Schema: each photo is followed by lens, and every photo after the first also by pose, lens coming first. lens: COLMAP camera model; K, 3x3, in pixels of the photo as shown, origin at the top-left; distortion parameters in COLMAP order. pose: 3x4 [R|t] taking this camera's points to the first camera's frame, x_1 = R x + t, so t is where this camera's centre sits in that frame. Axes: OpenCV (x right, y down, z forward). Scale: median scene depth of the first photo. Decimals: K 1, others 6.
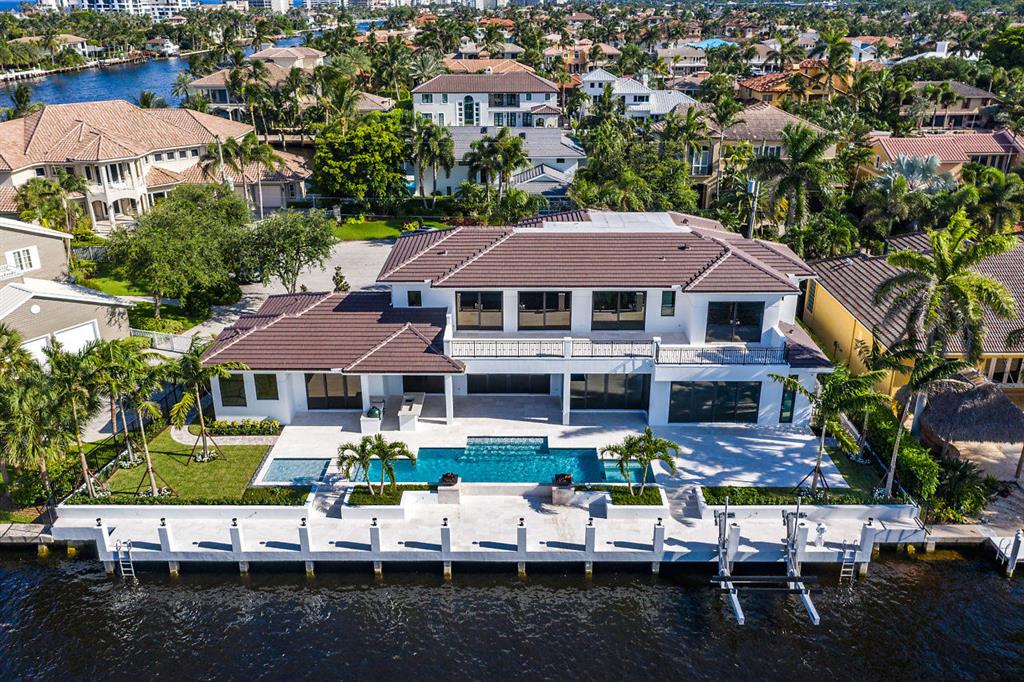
lens RADIAL K [[828.8, 0, 512.0], [0, 828.8, 341.0], [0, 0, 1]] dist [0.008510, 0.003657]
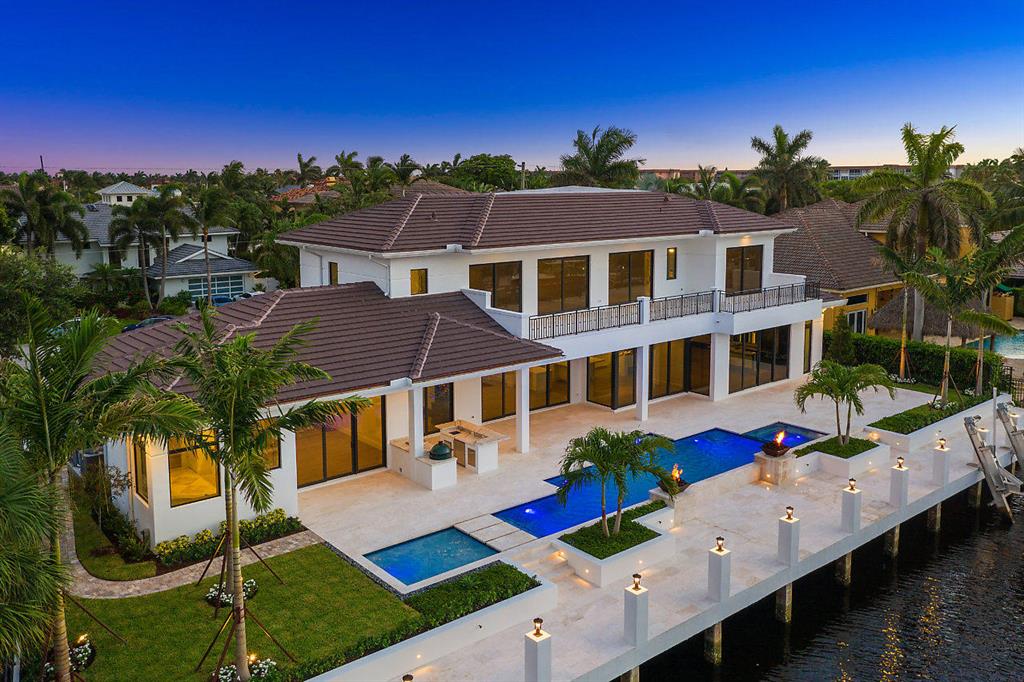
lens RADIAL K [[843.0, 0, 514.2], [0, 843.0, 292.8], [0, 0, 1]] dist [0.007307, 0.005814]
pose [[0.767312, -0.087983, 0.635210, -0.513872], [0.247863, 0.954252, -0.167236, 0.093087], [-0.591436, 0.285767, 0.754016, 0.482729]]
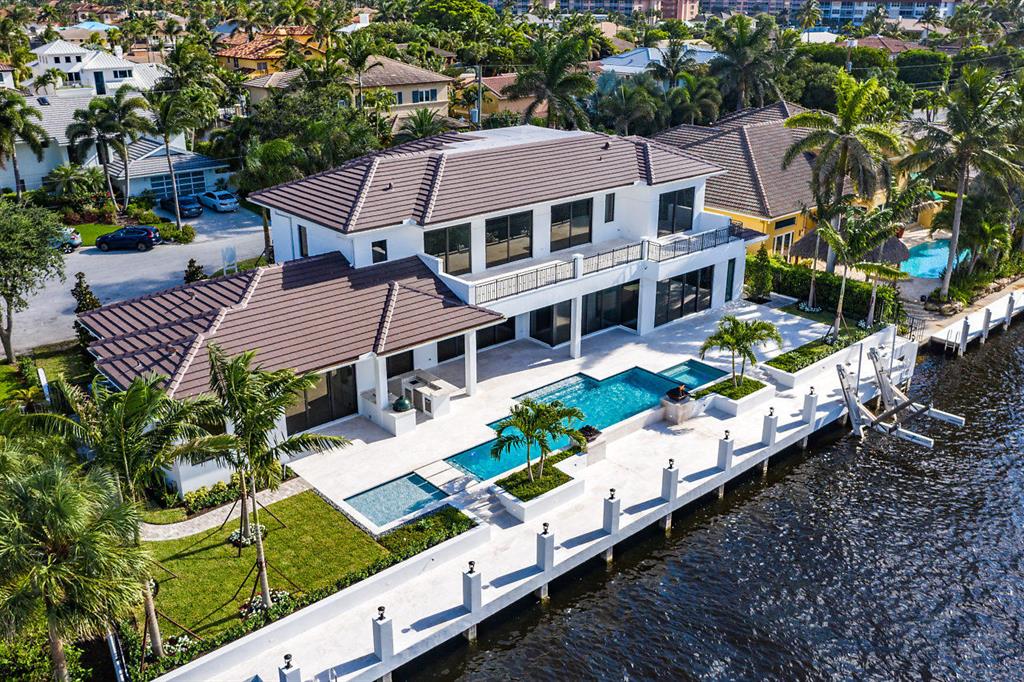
lens RADIAL K [[879.8, 0, 512.0], [0, 879.8, 341.0], [0, 0, 1]] dist [-0.000119, 0.005591]
pose [[0.746235, -0.241798, 0.620215, -0.574629], [0.251149, 0.965110, 0.074080, -0.001499], [-0.616488, 0.100485, 0.780926, 0.331801]]
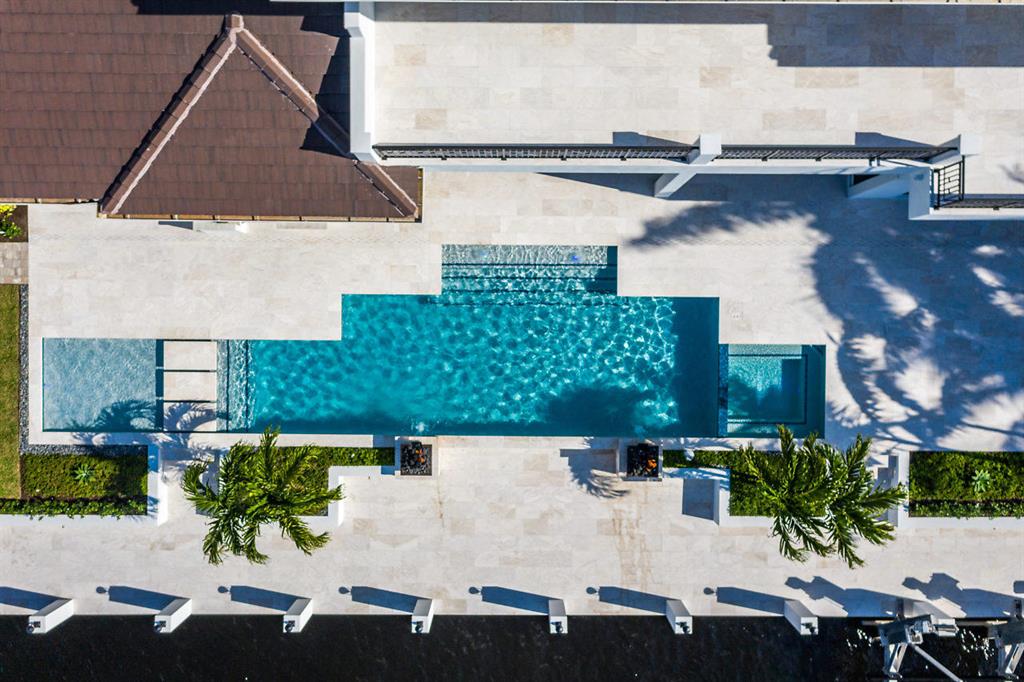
lens RADIAL K [[828.8, 0, 512.0], [0, 828.8, 341.0], [0, 0, 1]] dist [0.008510, 0.003657]
pose [[0.999983, -0.001105, -0.005661, -0.012459], [0.005680, 0.359421, 0.933158, -0.294571], [0.001003, -0.933175, 0.359421, 0.796426]]
